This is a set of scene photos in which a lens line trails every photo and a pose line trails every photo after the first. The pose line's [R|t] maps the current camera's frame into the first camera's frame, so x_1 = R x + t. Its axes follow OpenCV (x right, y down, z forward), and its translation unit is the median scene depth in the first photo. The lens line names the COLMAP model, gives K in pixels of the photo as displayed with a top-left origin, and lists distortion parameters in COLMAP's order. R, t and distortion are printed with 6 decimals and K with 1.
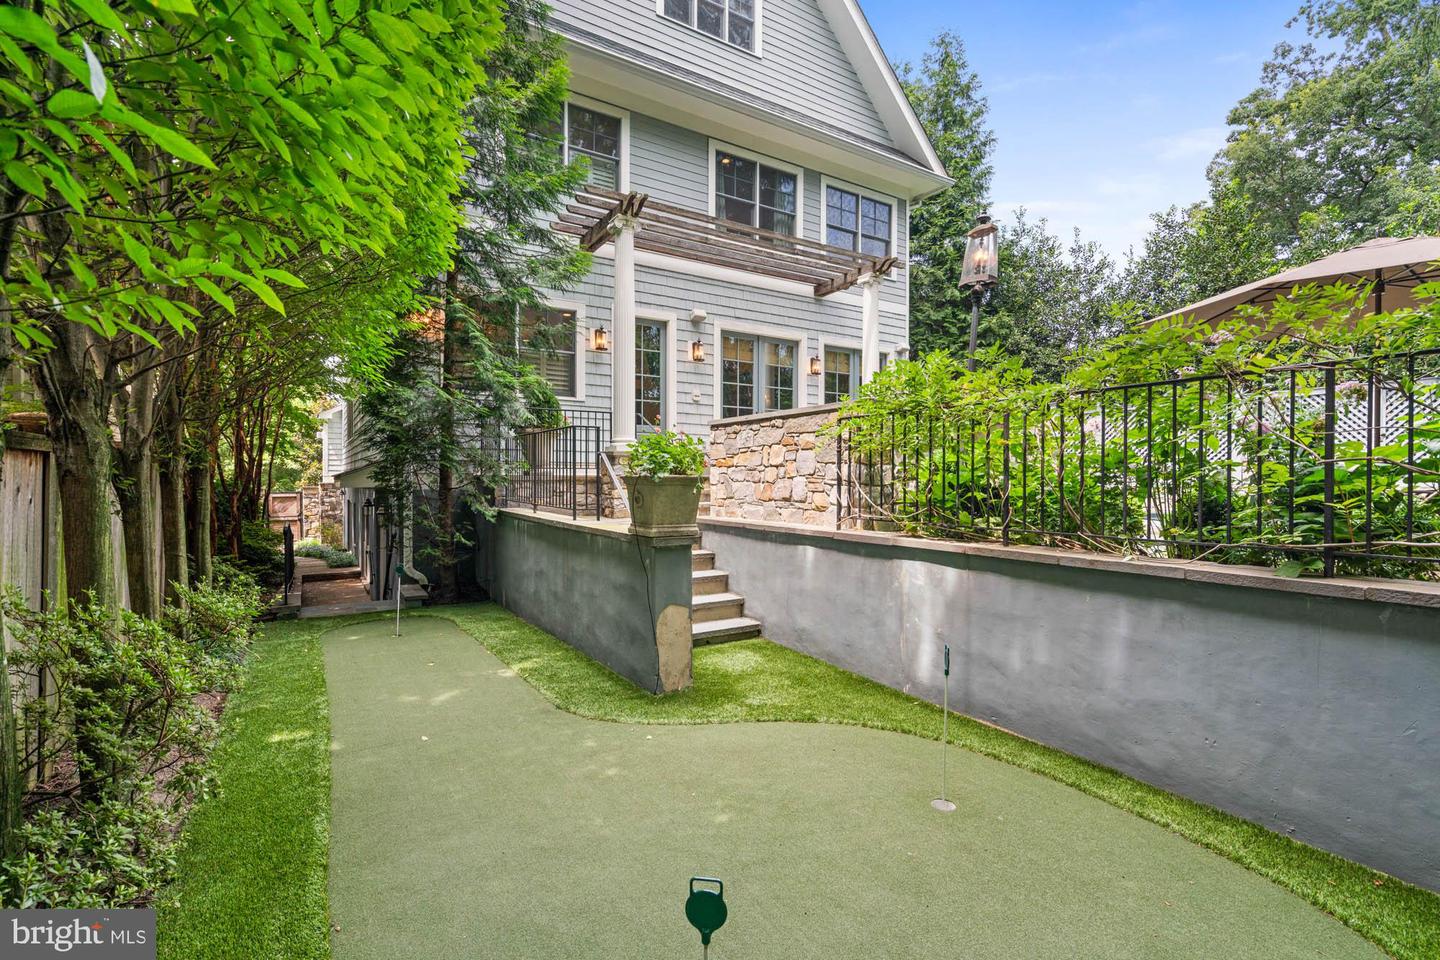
lens RADIAL K [[654.6, 0, 721.0], [0, 654.6, 486.6], [0, 0, 1]] dist [0.003751, 0.000702]
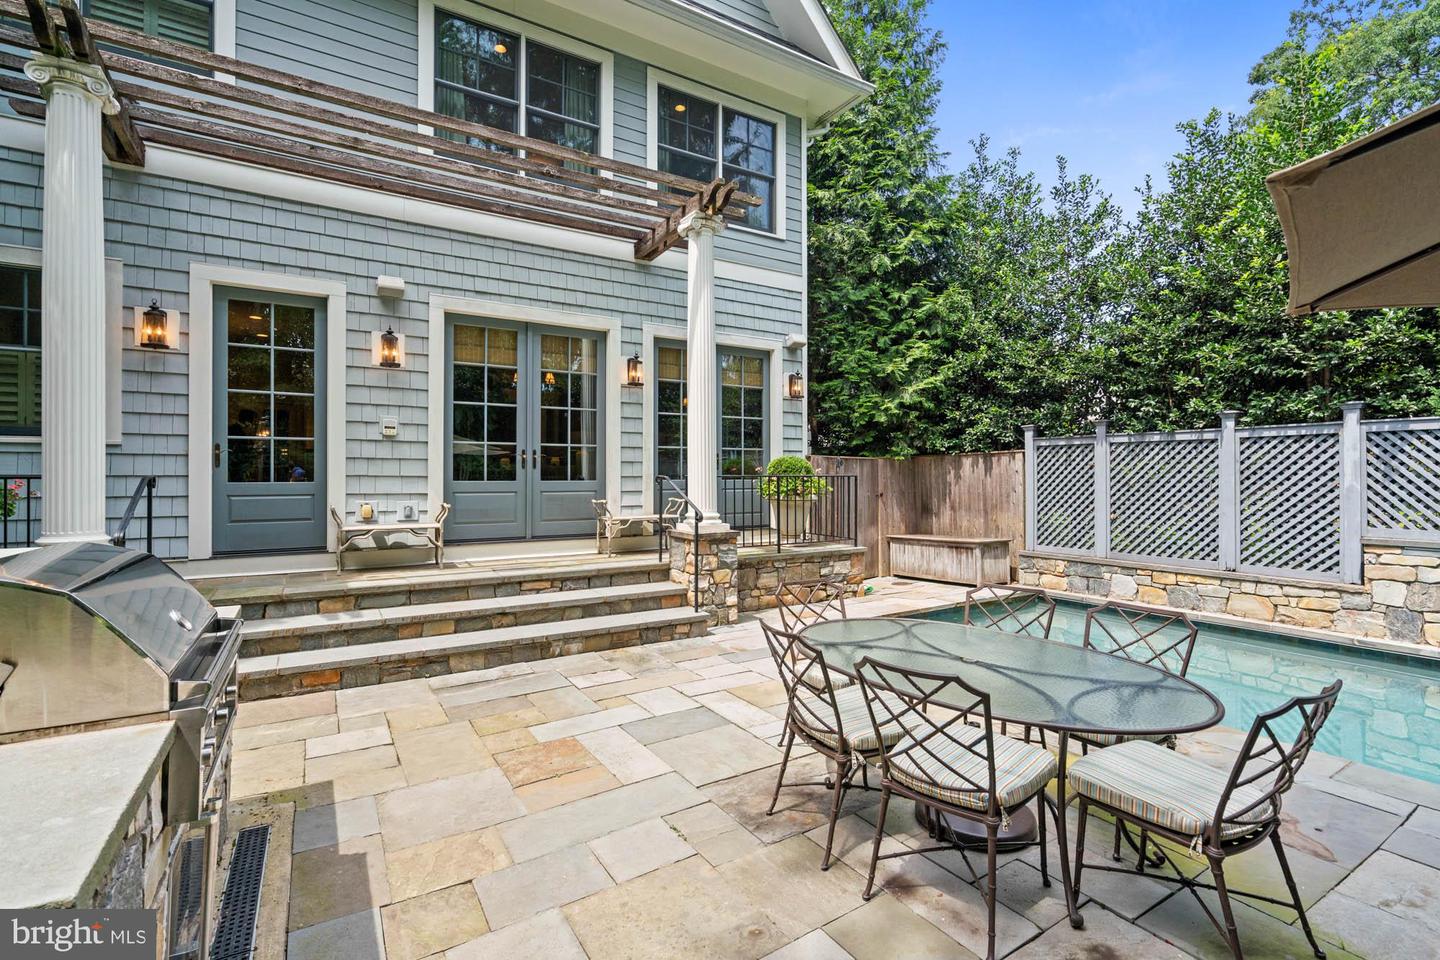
lens RADIAL K [[654.6, 0, 719.0], [0, 654.6, 472.9], [0, 0, 1]] dist [0.003751, 0.000702]
pose [[0.999897, -0.006253, -0.012887, 0.212878], [0.005998, 0.999787, -0.019743, -0.070778], [0.013007, 0.019664, 0.999722, 0.357780]]
